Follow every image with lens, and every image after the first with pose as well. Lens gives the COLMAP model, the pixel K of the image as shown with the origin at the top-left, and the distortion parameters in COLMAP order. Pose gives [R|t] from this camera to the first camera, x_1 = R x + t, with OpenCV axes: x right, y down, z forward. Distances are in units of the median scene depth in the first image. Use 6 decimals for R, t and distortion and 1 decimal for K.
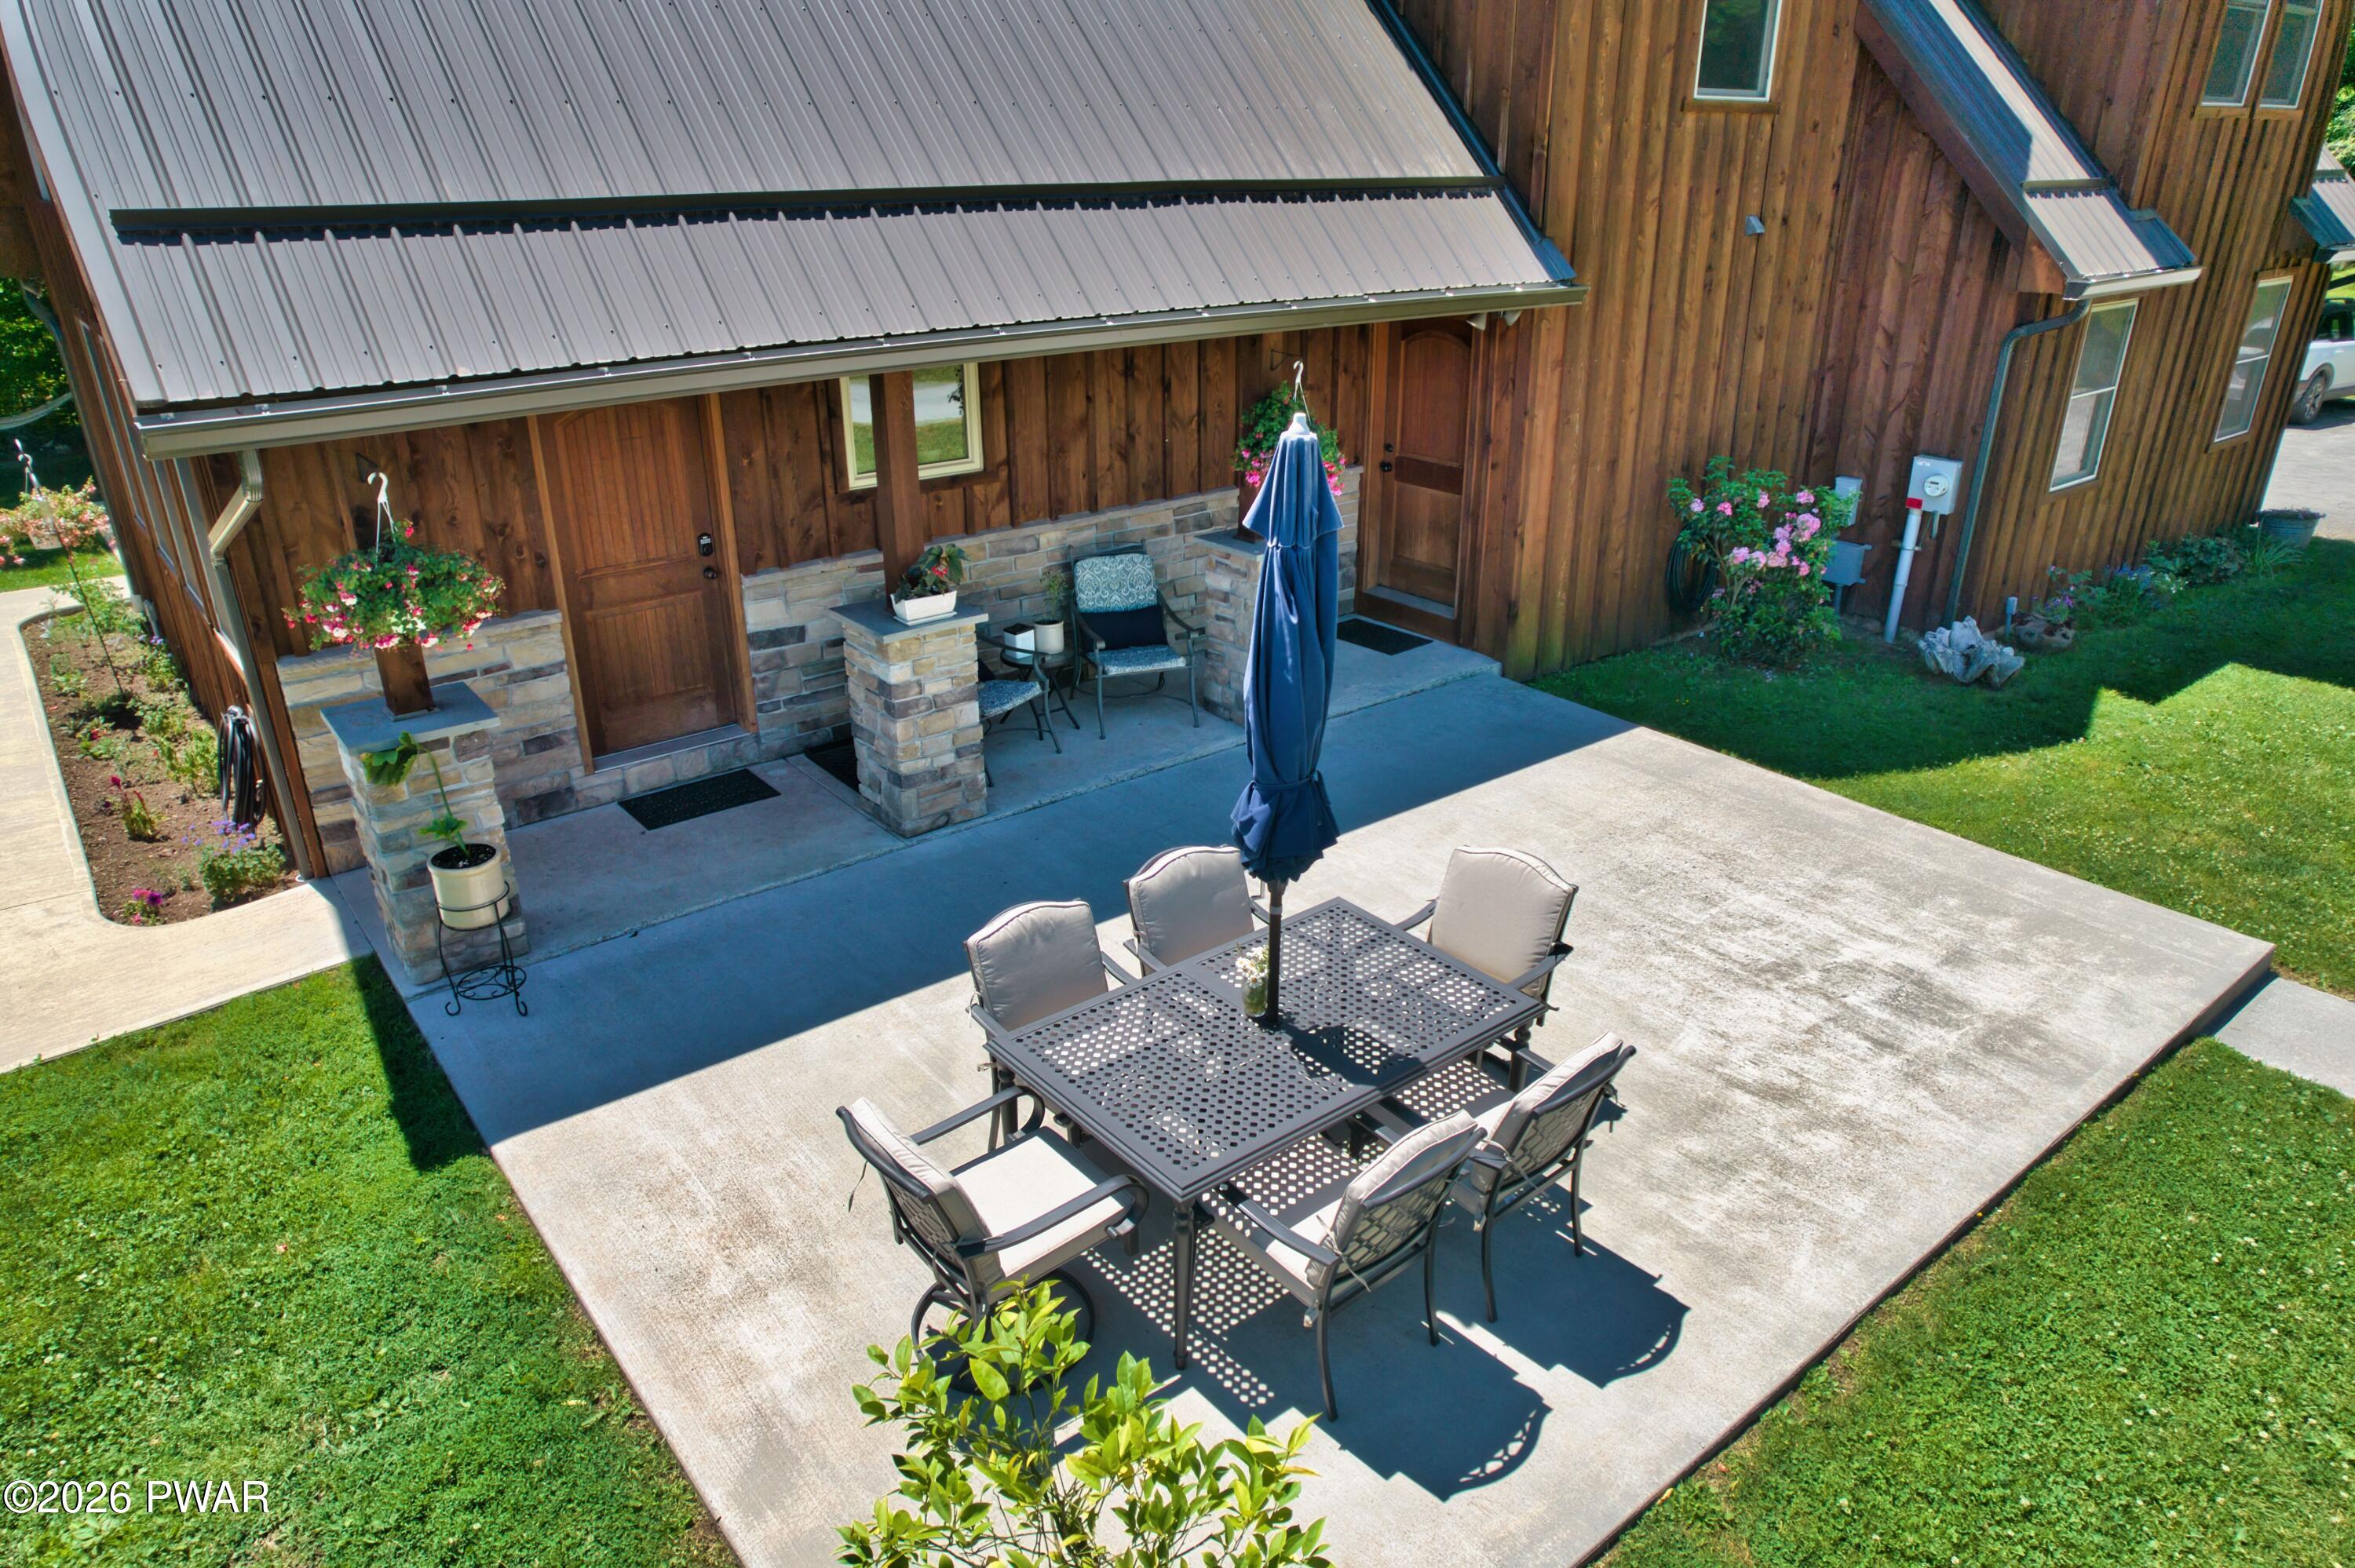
lens RADIAL K [[1507.1, 0, 1184.2], [0, 1507.1, 805.7], [0, 0, 1]] dist [-0.079543, 0.070360]
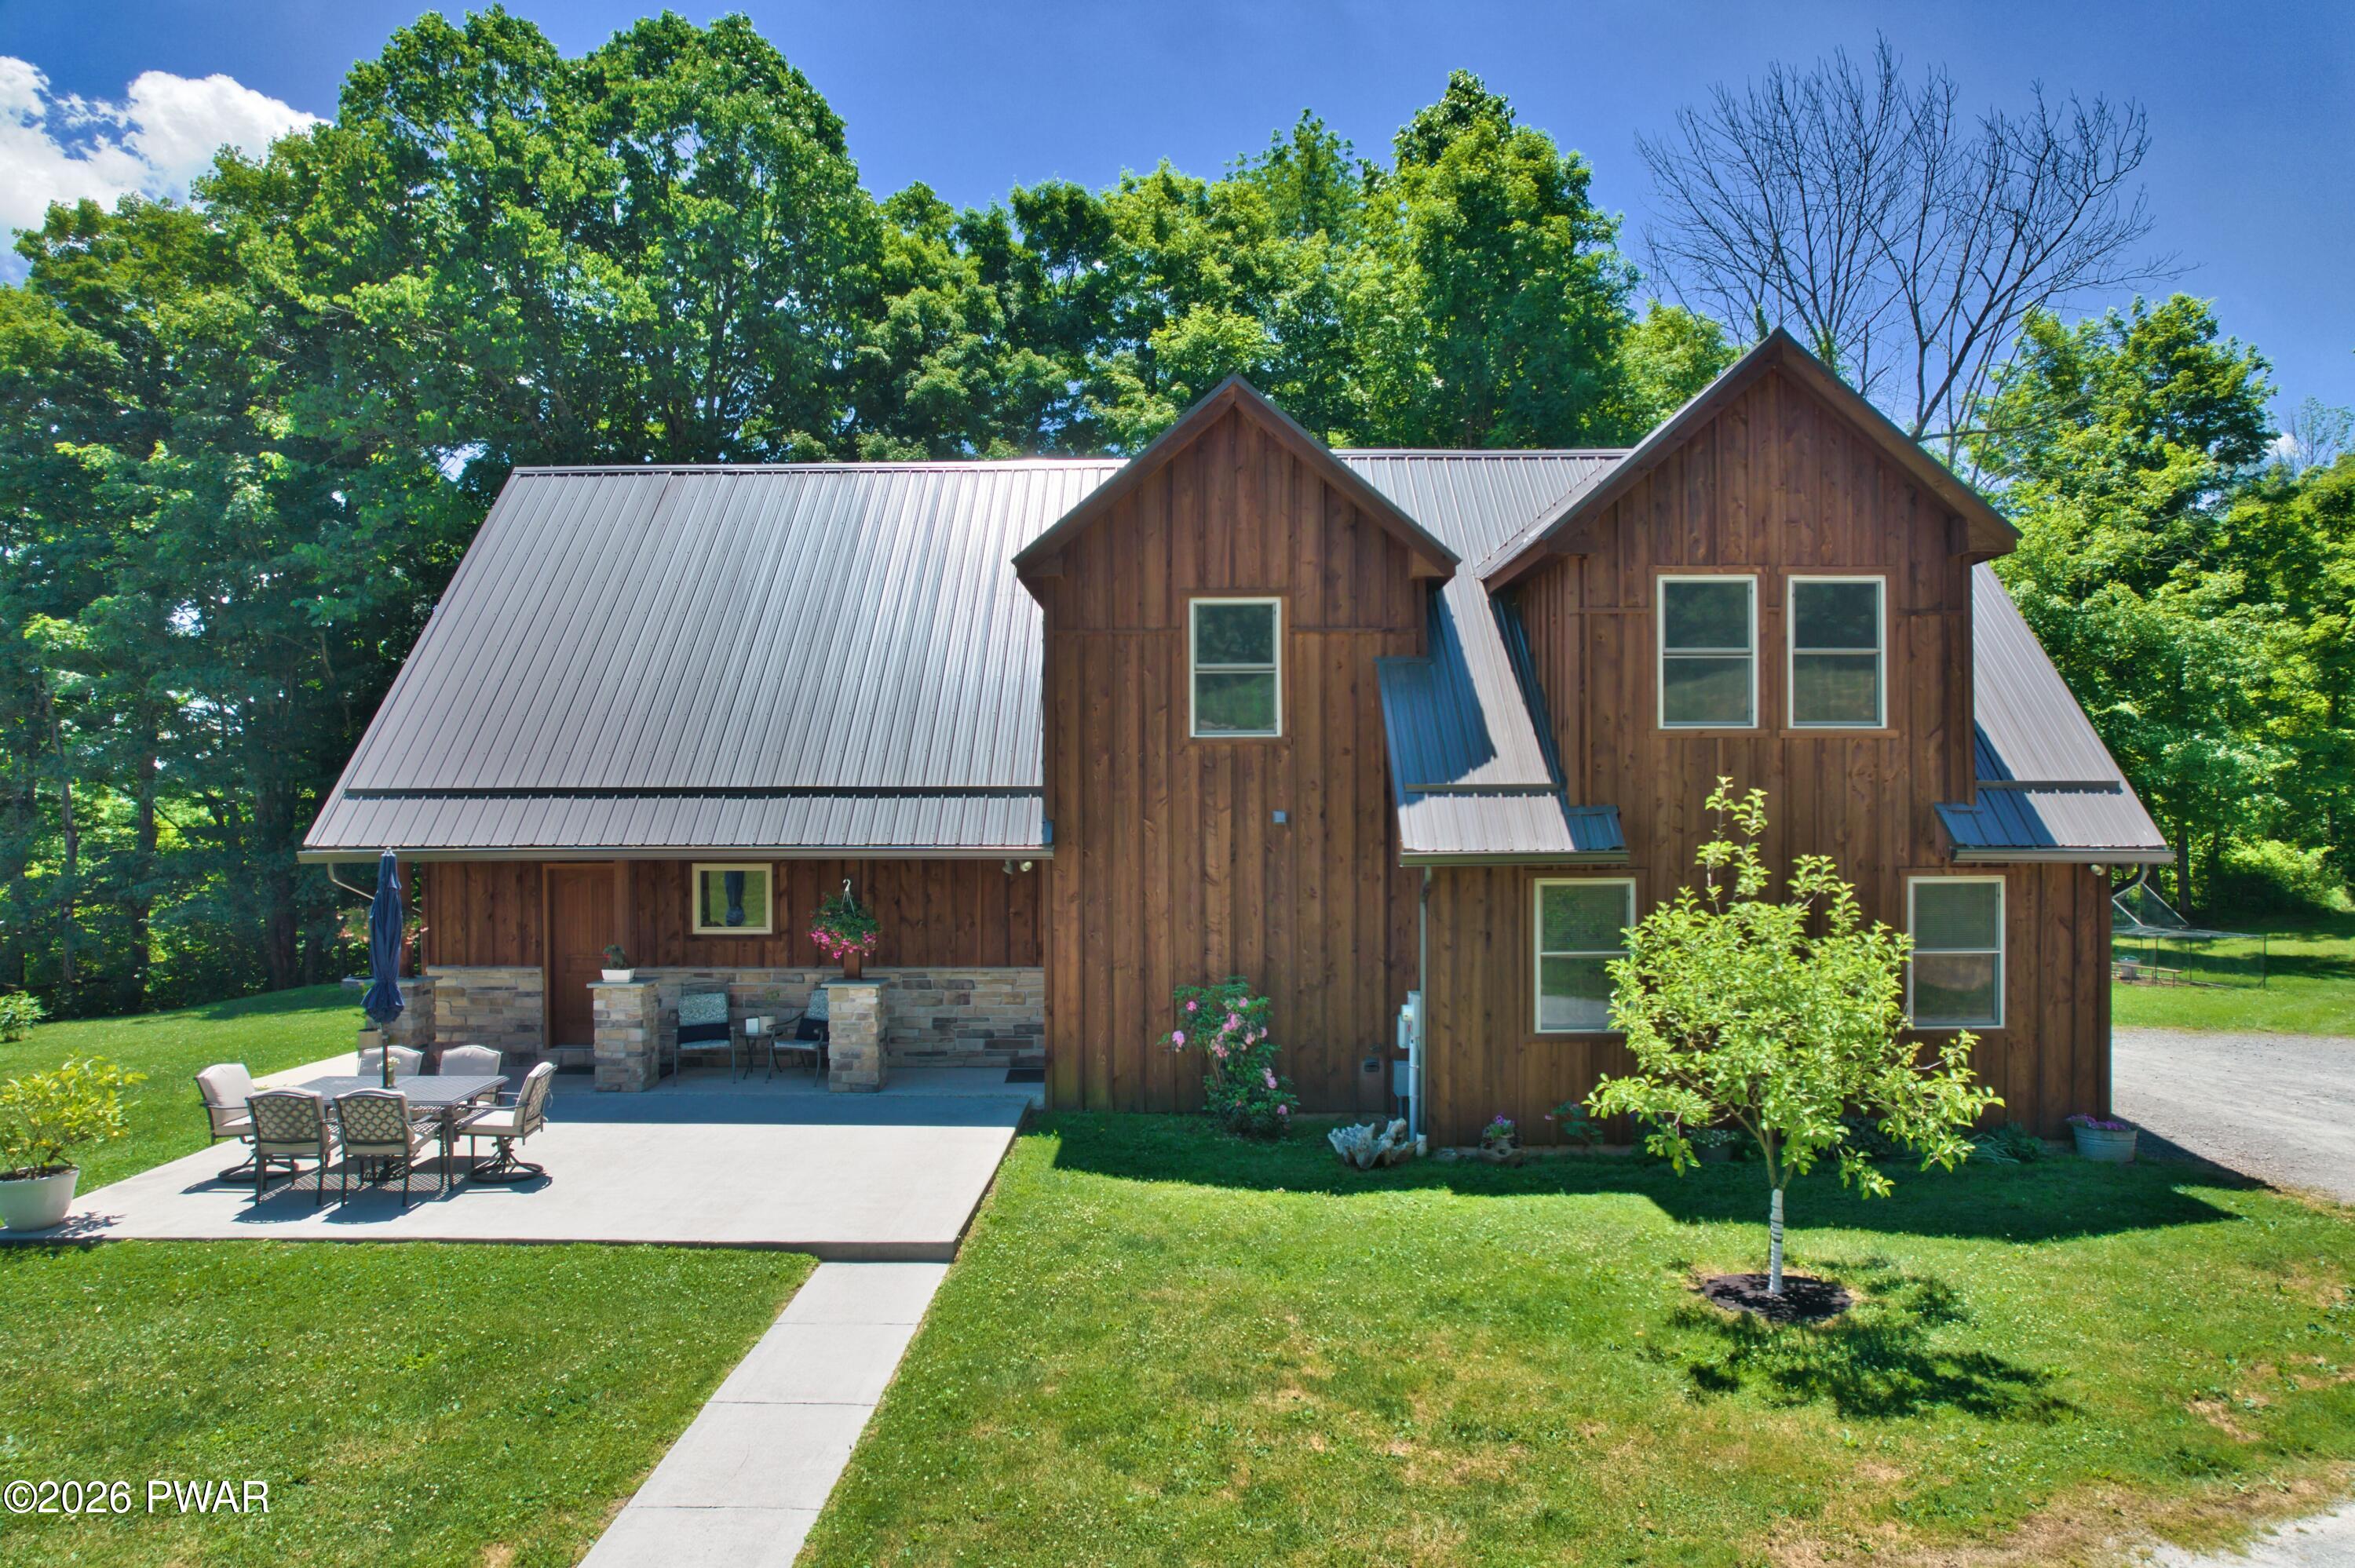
lens RADIAL K [[1509.7, 0, 1192.7], [0, 1509.7, 800.9], [0, 0, 1]] dist [-0.075663, 0.067896]
pose [[0.780909, -0.000978, -0.624645, 1.381441], [-0.251418, 0.914928, -0.315747, 0.078153], [0.571814, 0.403616, 0.714229, -0.091498]]
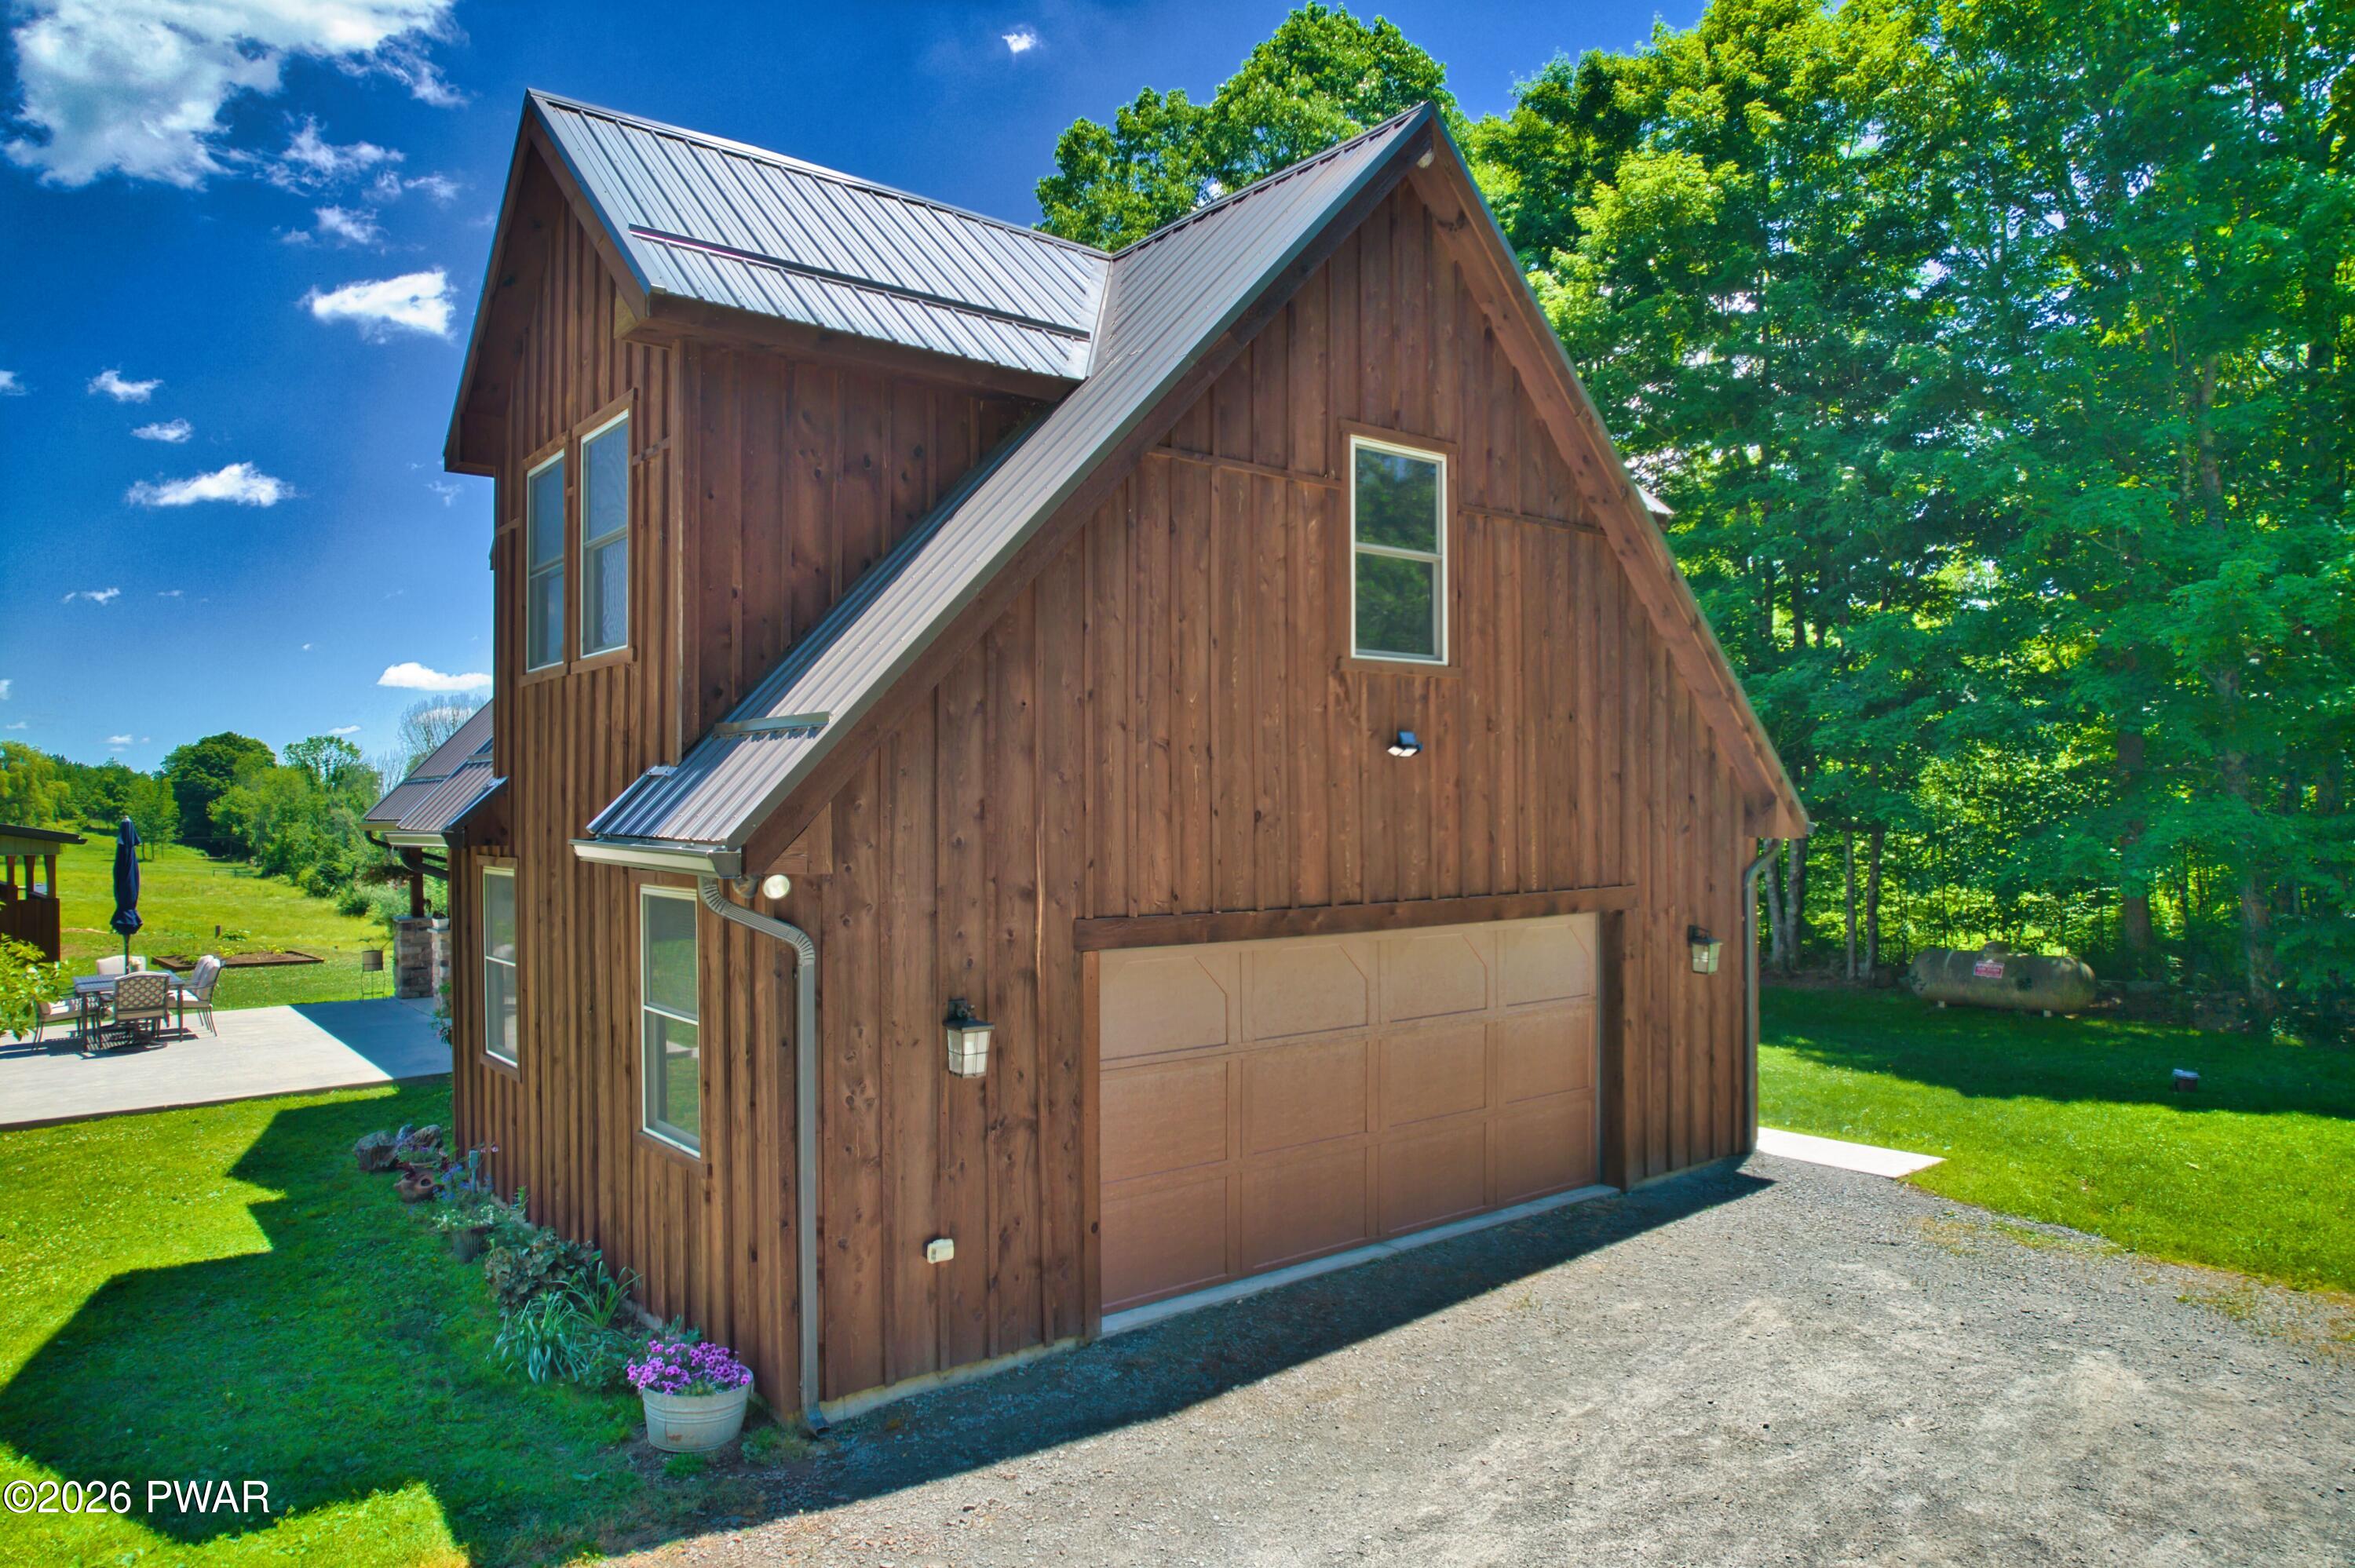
lens RADIAL K [[1509.7, 0, 1192.7], [0, 1509.7, 800.9], [0, 0, 1]] dist [-0.075663, 0.067896]
pose [[0.011828, -0.001700, -0.999929, 1.929935], [-0.402241, 0.915512, -0.006314, -0.668272], [0.915458, 0.402287, 0.010145, 1.663989]]
